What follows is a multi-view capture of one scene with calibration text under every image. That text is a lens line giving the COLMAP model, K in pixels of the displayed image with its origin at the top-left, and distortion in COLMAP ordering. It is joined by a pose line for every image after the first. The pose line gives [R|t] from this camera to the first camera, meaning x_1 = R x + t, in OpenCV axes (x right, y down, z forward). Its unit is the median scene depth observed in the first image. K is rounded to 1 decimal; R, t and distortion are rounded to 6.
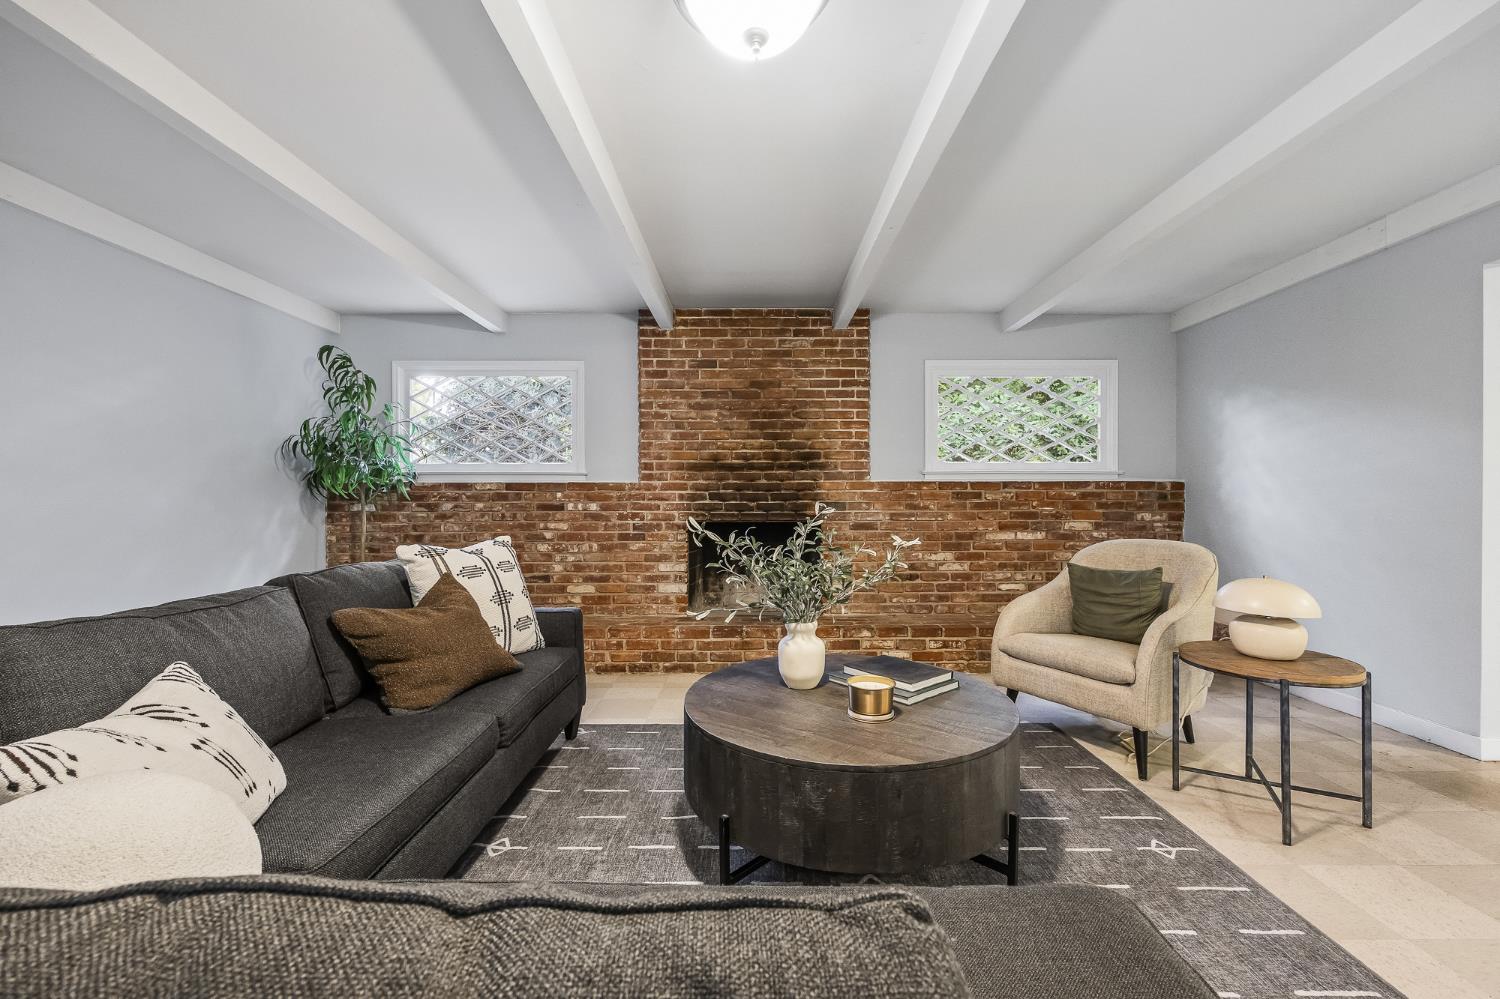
lens RADIAL K [[606.2, 0, 755.9], [0, 606.2, 505.2], [0, 0, 1]] dist [-0.002187, 0.000271]
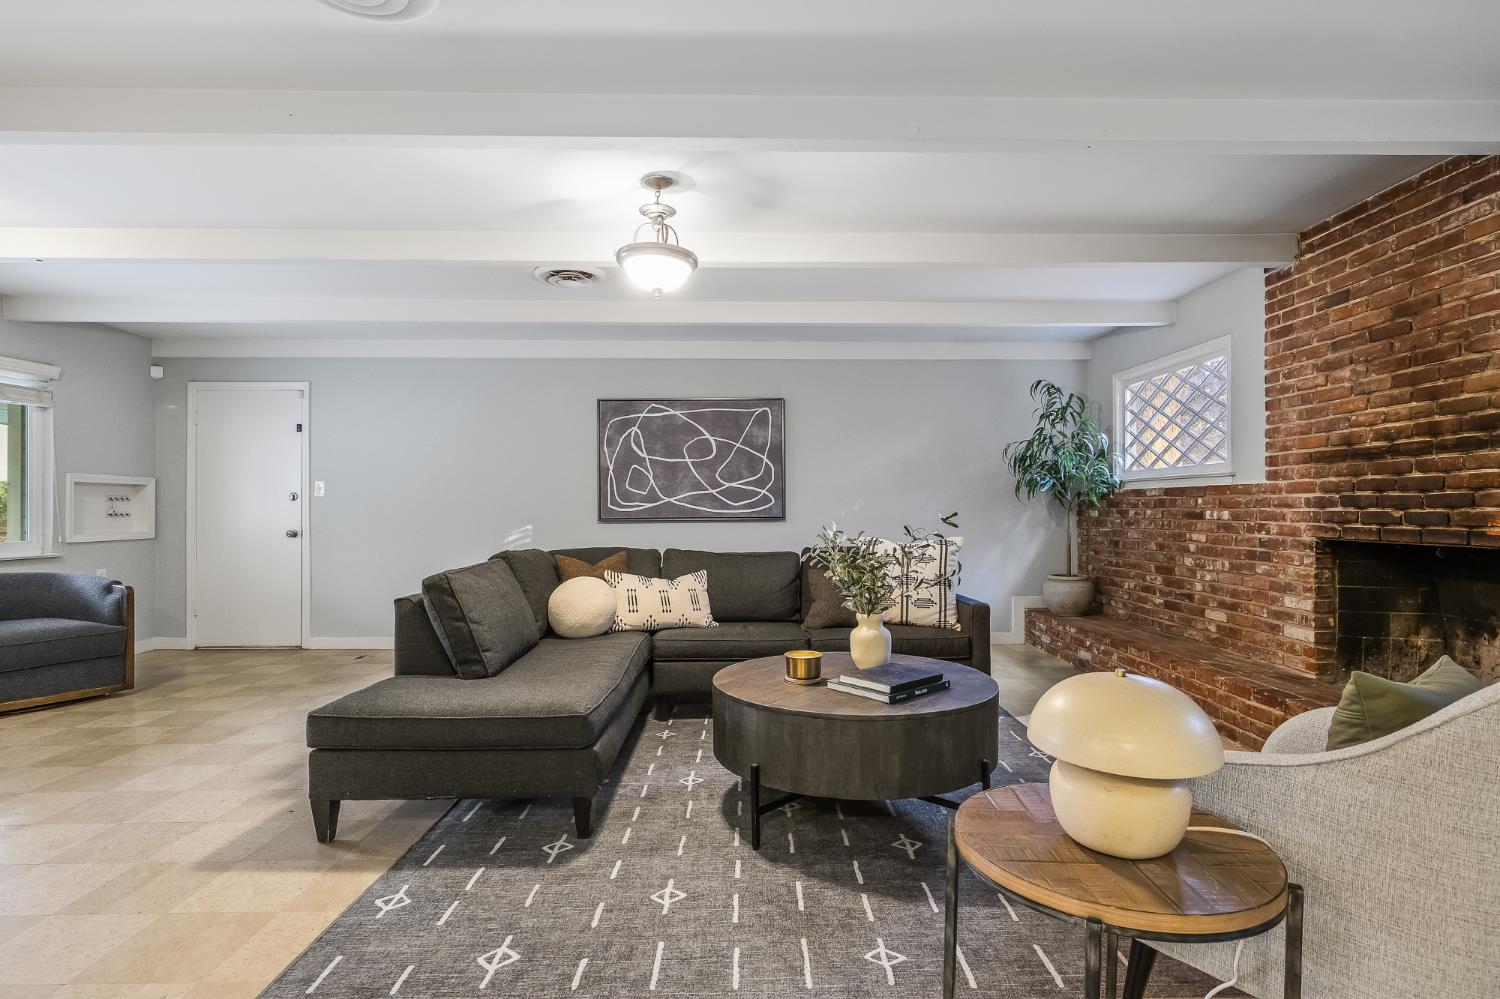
lens RADIAL K [[756.6, 0, 754.7], [0, 756.6, 506.0], [0, 0, 1]] dist [0.000104, 0.000715]
pose [[0.019531, -0.001177, -0.999809, 0.722618], [-0.005960, 0.999981, -0.001294, -0.004713], [0.999791, 0.005985, 0.019524, 0.356128]]
